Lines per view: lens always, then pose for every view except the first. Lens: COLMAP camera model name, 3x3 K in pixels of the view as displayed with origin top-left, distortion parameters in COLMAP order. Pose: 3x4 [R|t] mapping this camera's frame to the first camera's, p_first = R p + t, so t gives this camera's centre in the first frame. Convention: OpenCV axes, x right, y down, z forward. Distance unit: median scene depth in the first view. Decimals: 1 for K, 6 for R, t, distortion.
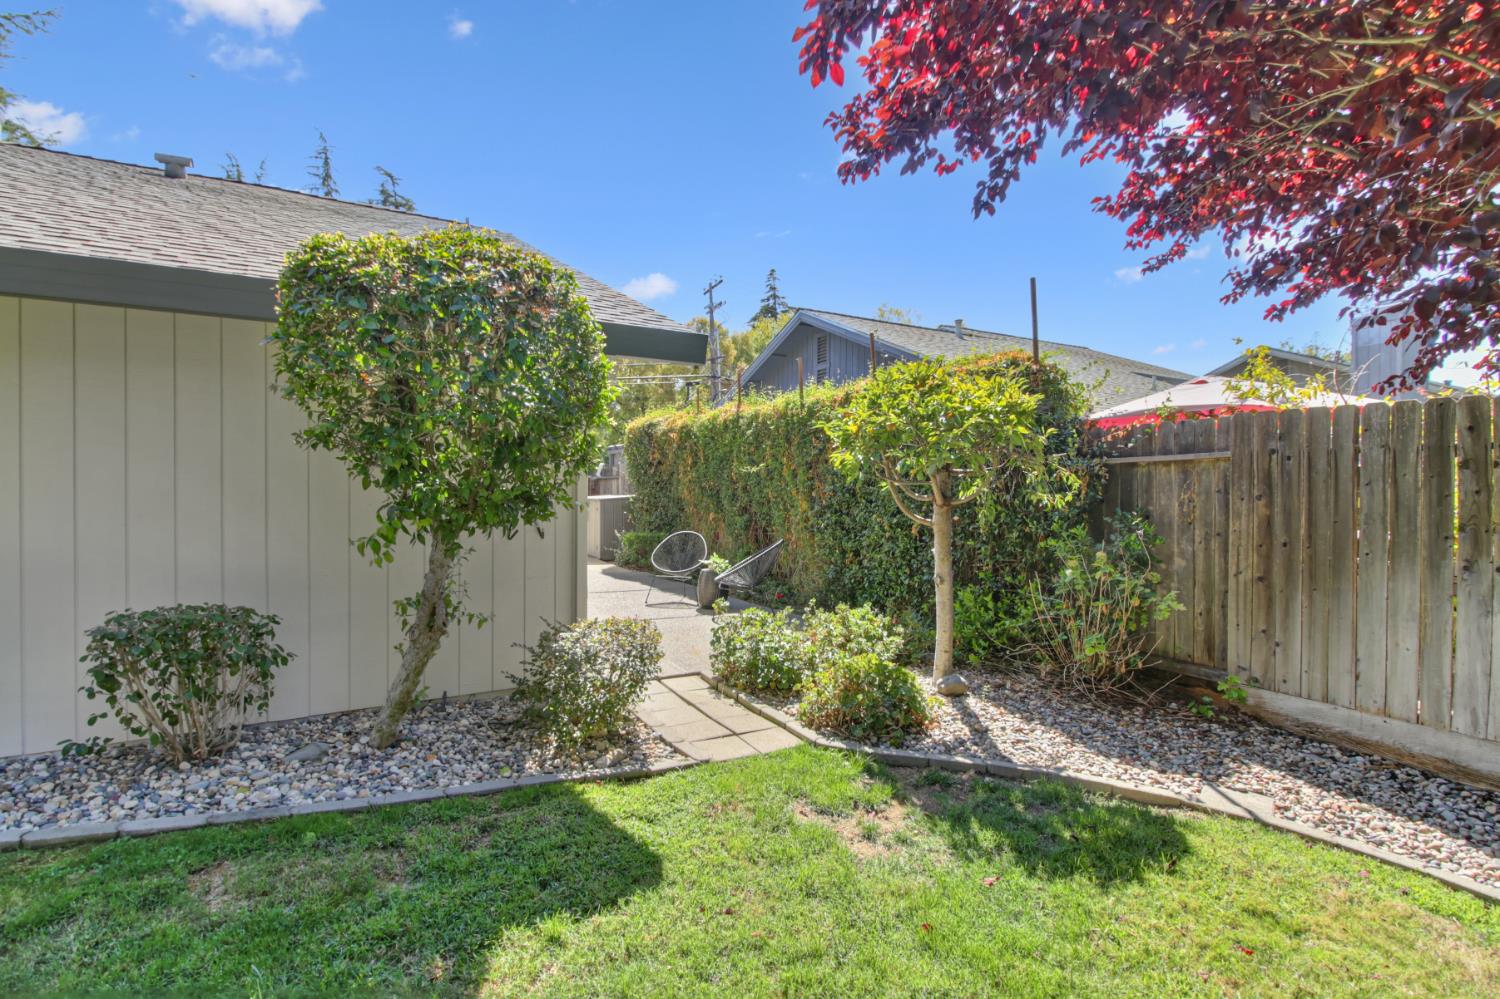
lens RADIAL K [[700.5, 0, 751.6], [0, 700.5, 499.7], [0, 0, 1]] dist [0.003474, -0.002877]
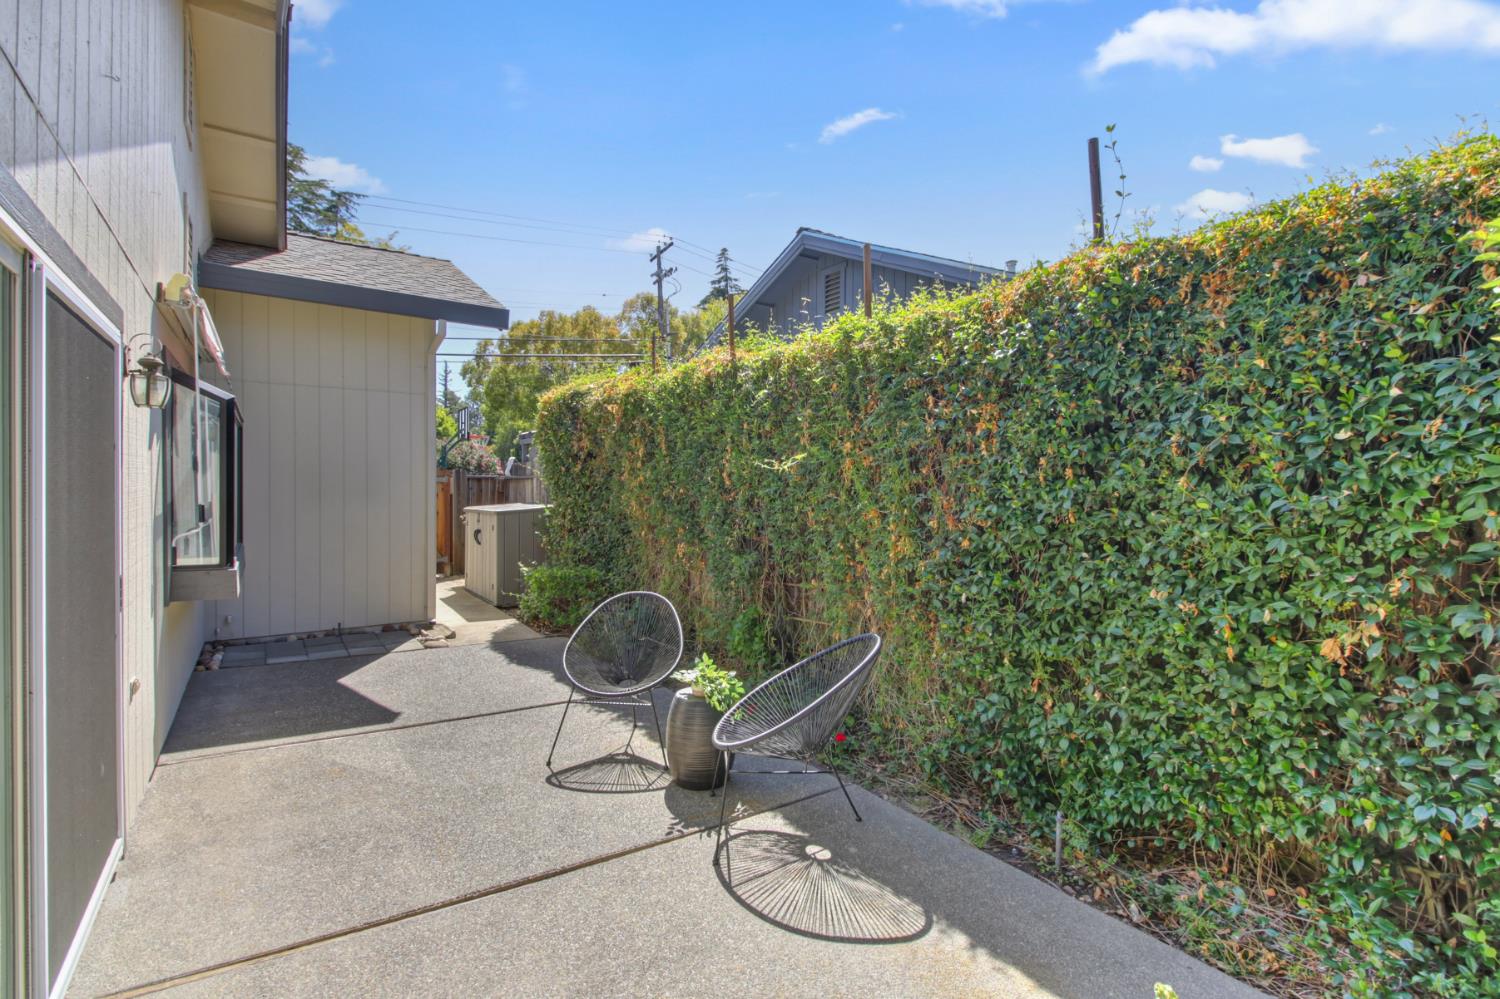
lens RADIAL K [[700.5, 0, 752.7], [0, 700.5, 487.1], [0, 0, 1]] dist [0.003474, -0.002877]
pose [[0.996539, -0.000742, 0.083127, -0.082718], [0.001915, 0.999900, -0.014040, -0.033006], [-0.083109, 0.014150, 0.996440, 0.774081]]
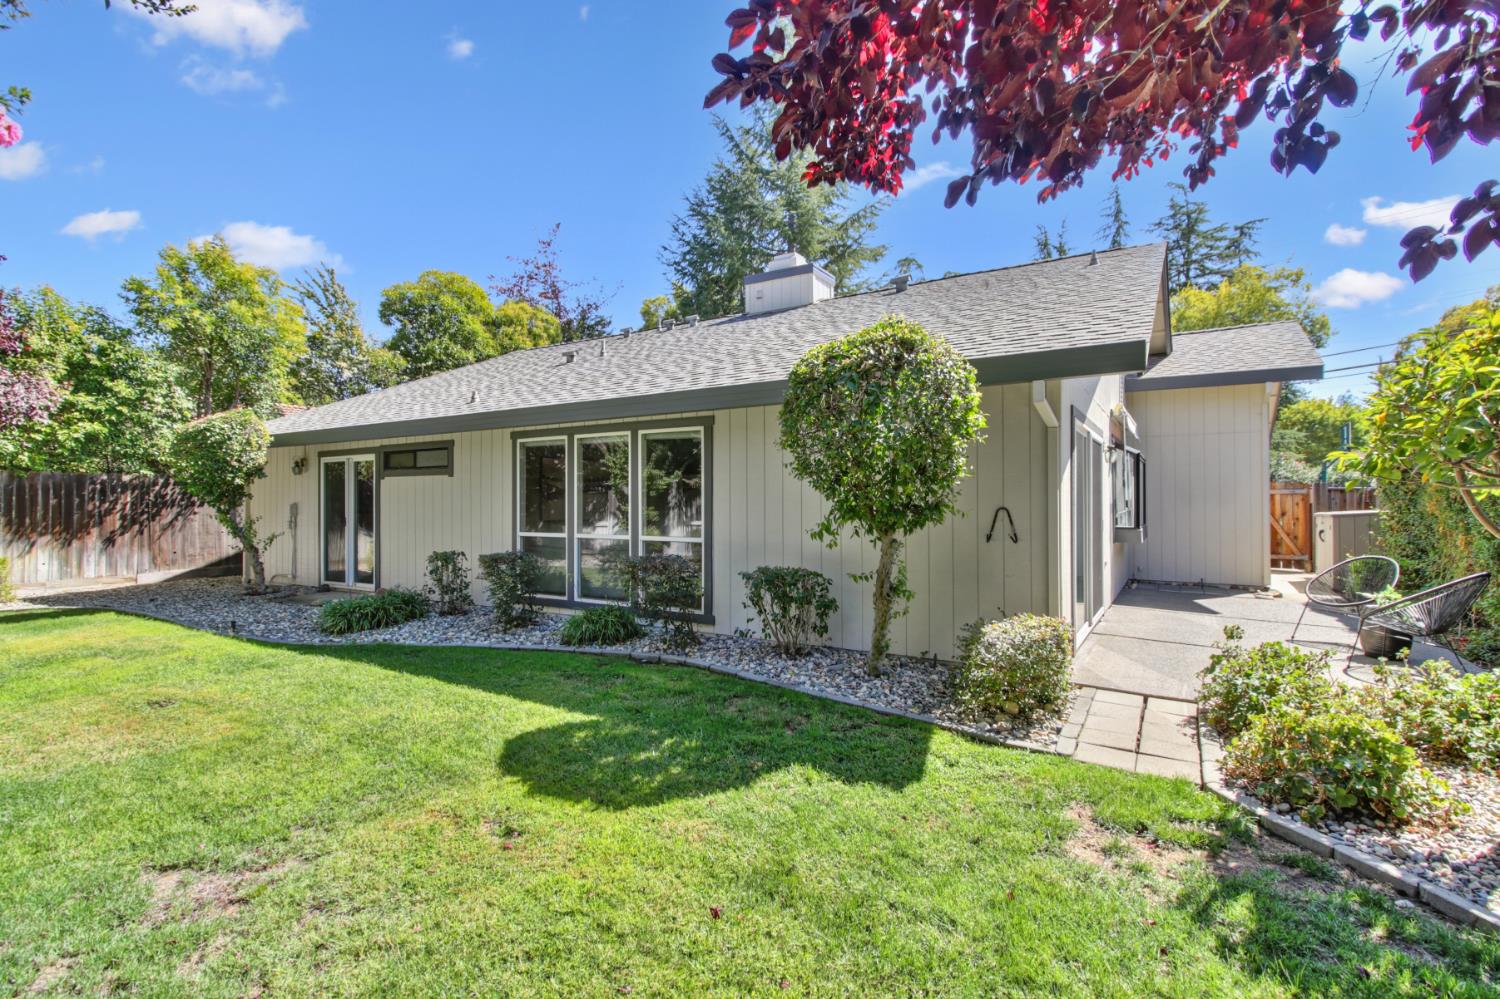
lens RADIAL K [[700.5, 0, 754.5], [0, 700.5, 498.3], [0, 0, 1]] dist [0.003474, -0.002877]
pose [[0.480016, -0.006390, -0.877236, 0.397962], [-0.015027, 0.999767, -0.015505, 0.004435], [0.877131, 0.020625, 0.479808, 0.041973]]
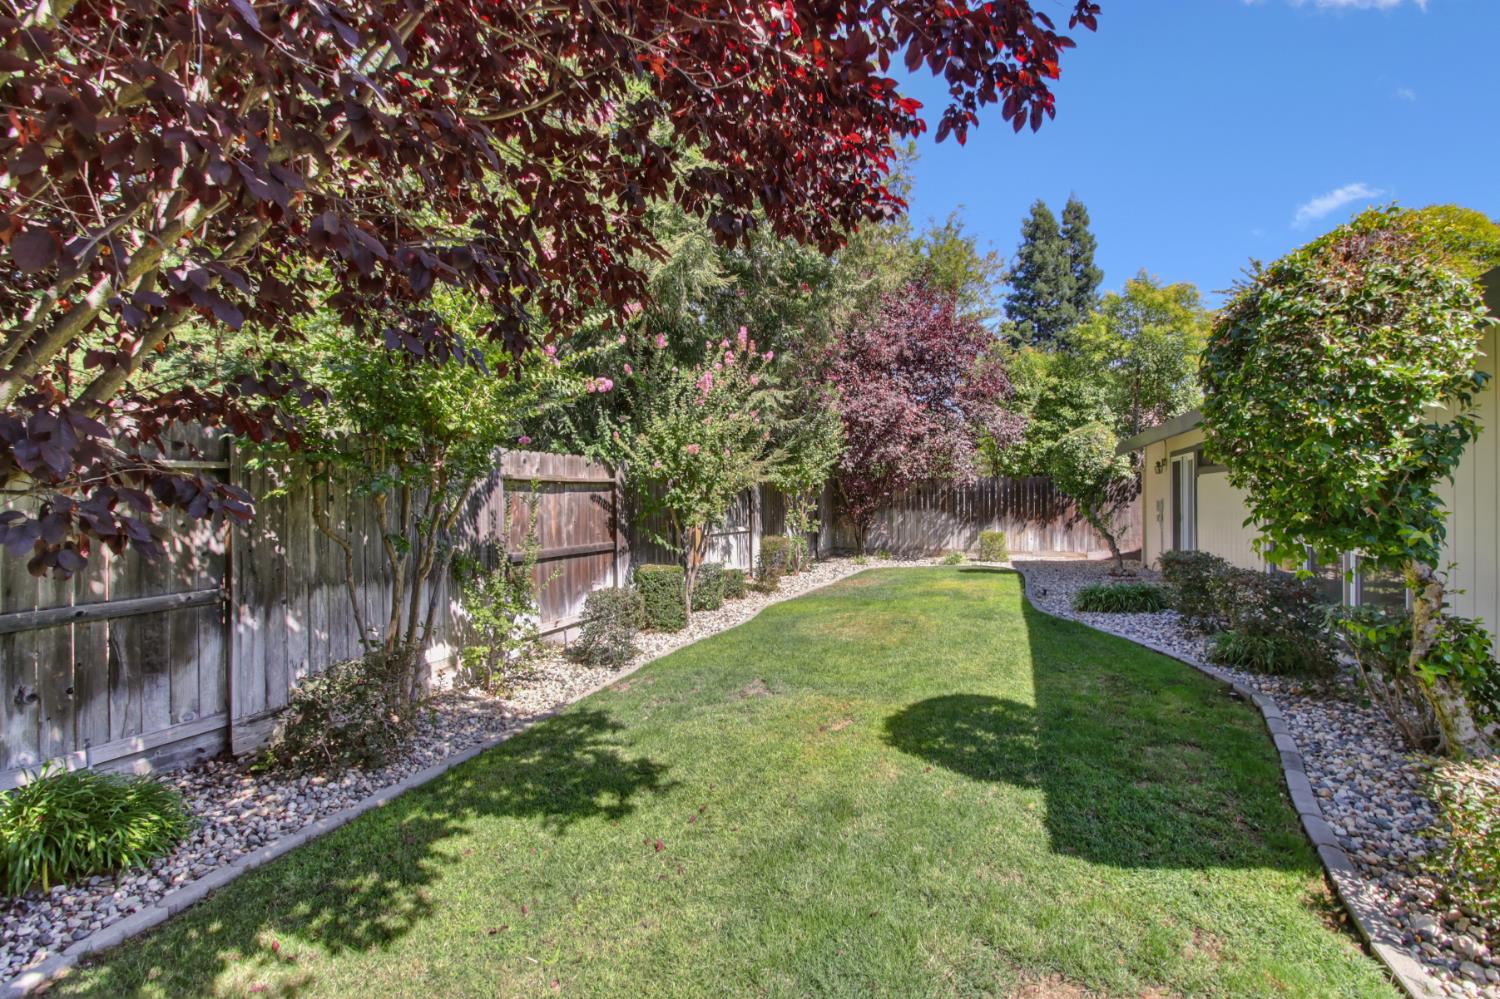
lens RADIAL K [[700.5, 0, 756.1], [0, 700.5, 495.6], [0, 0, 1]] dist [0.003474, -0.002877]
pose [[-0.766766, 0.000816, -0.641926, 0.425149], [-0.012375, 0.999795, 0.016053, -0.021664], [0.641807, 0.020253, -0.766599, 0.666304]]
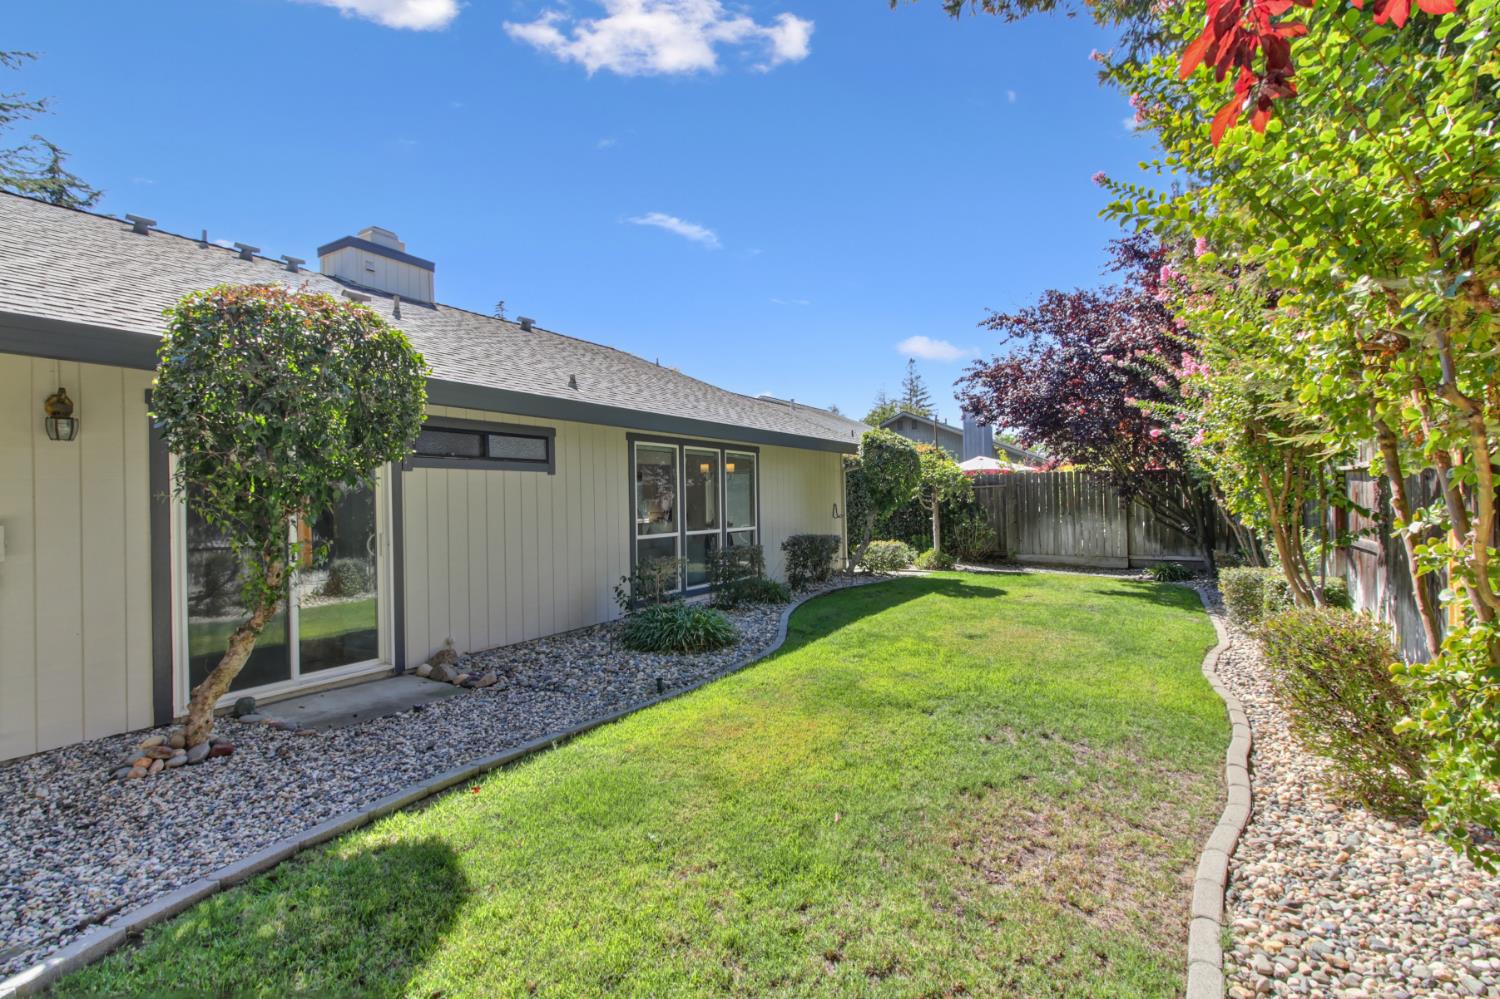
lens RADIAL K [[700.5, 0, 750.4], [0, 700.5, 498.8], [0, 0, 1]] dist [0.003474, -0.002877]
pose [[0.873363, -0.014452, 0.486856, -1.409578], [0.027321, 0.999440, -0.019343, 0.016656], [-0.486304, 0.030194, 0.873268, -0.943572]]
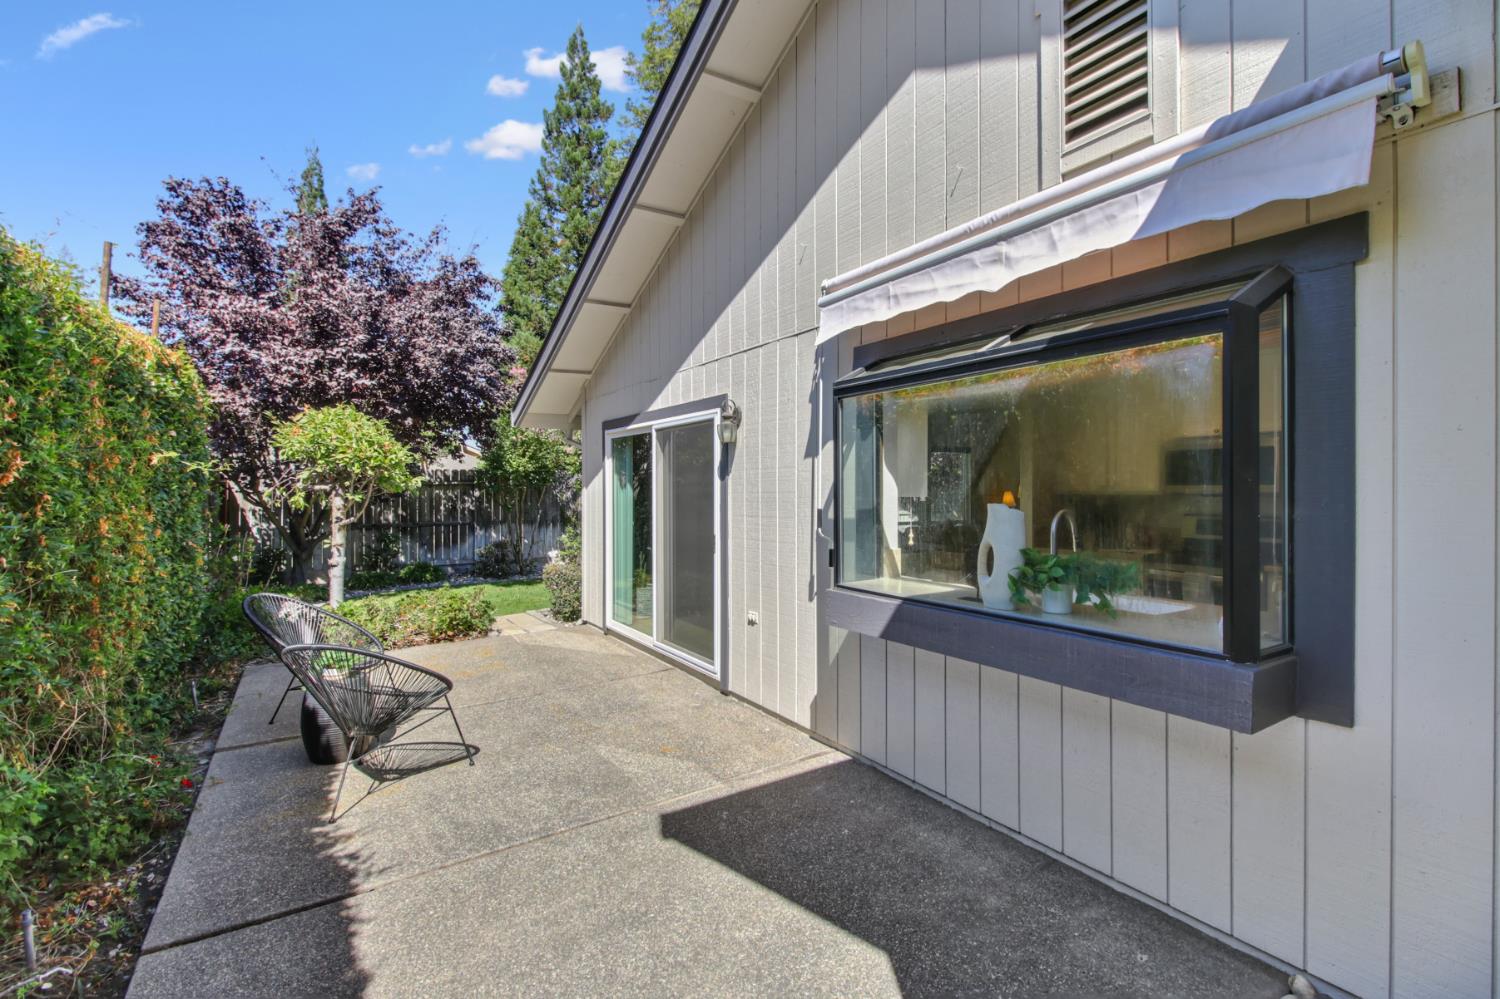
lens RADIAL K [[700.5, 0, 754.0], [0, 700.5, 492.5], [0, 0, 1]] dist [0.003474, -0.002877]
pose [[-0.999456, 0.003448, -0.032805, -0.456287], [0.002640, 0.999693, 0.024628, -0.055151], [0.032880, 0.024528, -0.999158, 2.081405]]
